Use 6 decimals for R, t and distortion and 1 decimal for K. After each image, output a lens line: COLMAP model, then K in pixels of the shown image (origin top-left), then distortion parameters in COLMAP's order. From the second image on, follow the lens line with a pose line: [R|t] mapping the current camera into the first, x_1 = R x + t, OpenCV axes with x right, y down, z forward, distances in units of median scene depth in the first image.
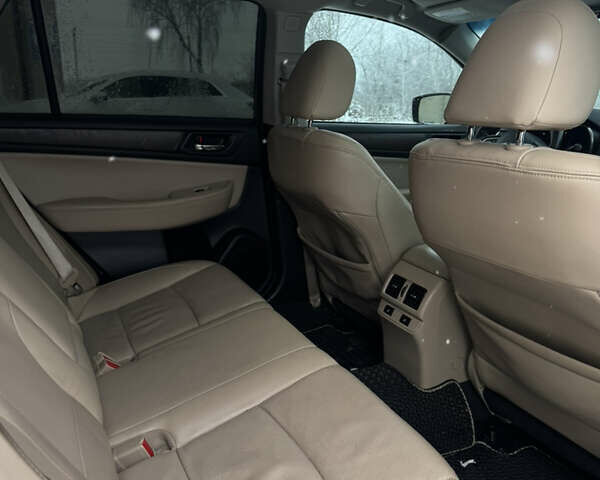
lens RADIAL K [[531.5, 0, 302.2], [0, 531.5, 239.8], [0, 0, 1]] dist [0.081340, -0.140709]
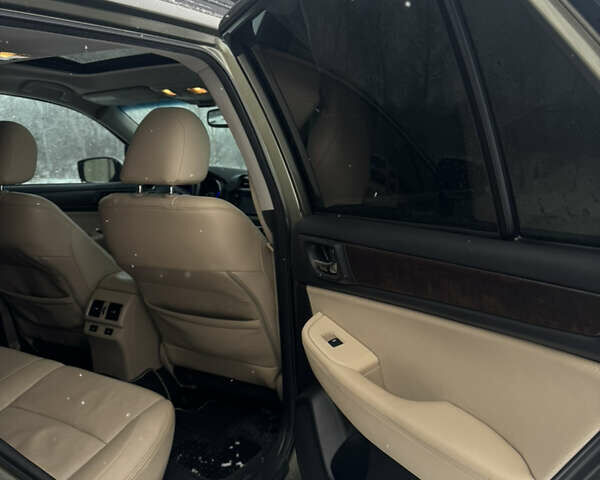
lens RADIAL K [[531.5, 0, 302.2], [0, 531.5, 239.8], [0, 0, 1]] dist [0.081340, -0.140709]
pose [[0.811928, -0.110368, 0.573229, -0.145157], [0.166767, 0.984895, -0.046582, 0.067438], [-0.559430, 0.133417, 0.818070, -0.354376]]
